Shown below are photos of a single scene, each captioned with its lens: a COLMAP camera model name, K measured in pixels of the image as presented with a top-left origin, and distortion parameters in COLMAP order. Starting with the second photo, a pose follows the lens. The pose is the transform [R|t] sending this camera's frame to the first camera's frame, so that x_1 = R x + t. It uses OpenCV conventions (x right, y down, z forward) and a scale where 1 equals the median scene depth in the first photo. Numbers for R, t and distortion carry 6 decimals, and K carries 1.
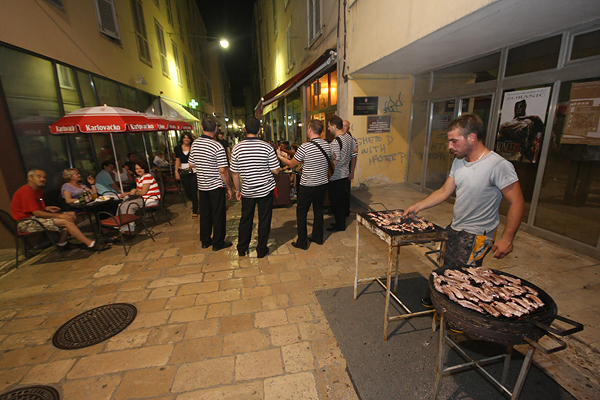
lens RADIAL K [[283.0, 0, 299.6], [0, 283.0, 202.2], [0, 0, 1]] dist [-0.003595, -0.000862]
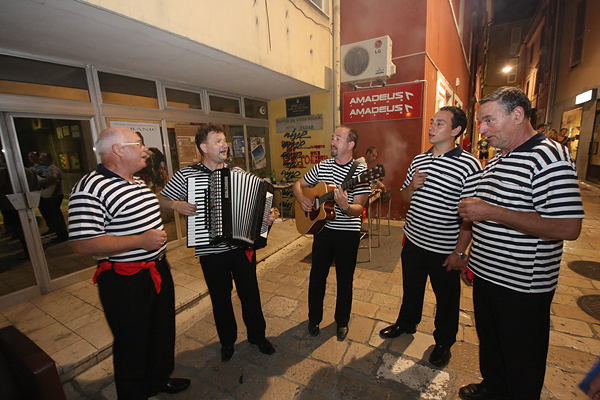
lens RADIAL K [[283.0, 0, 297.0], [0, 283.0, 200.9], [0, 0, 1]] dist [-0.003595, -0.000862]
pose [[-0.743492, -0.063145, 0.665757, -0.312813], [0.234899, 0.907438, 0.348394, -0.362258], [-0.626132, 0.415414, -0.659840, 1.430377]]
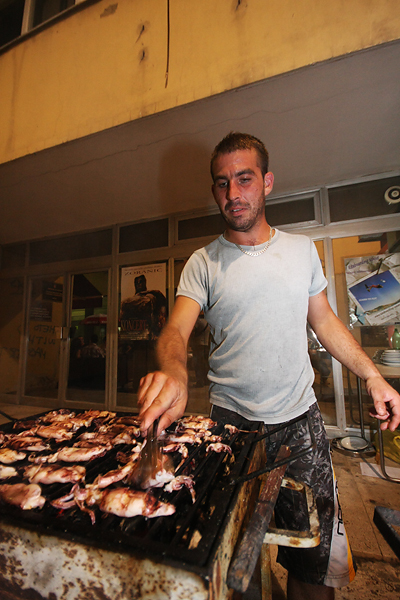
lens RADIAL K [[283.0, 0, 196.1], [0, 283.0, 301.2], [0, 0, 1]] dist [-0.003595, -0.000862]
pose [[0.526748, 0.124576, 0.840843, 0.102156], [0.219823, 0.935587, -0.276322, 0.022465], [-0.821105, 0.330389, 0.465434, 0.445502]]
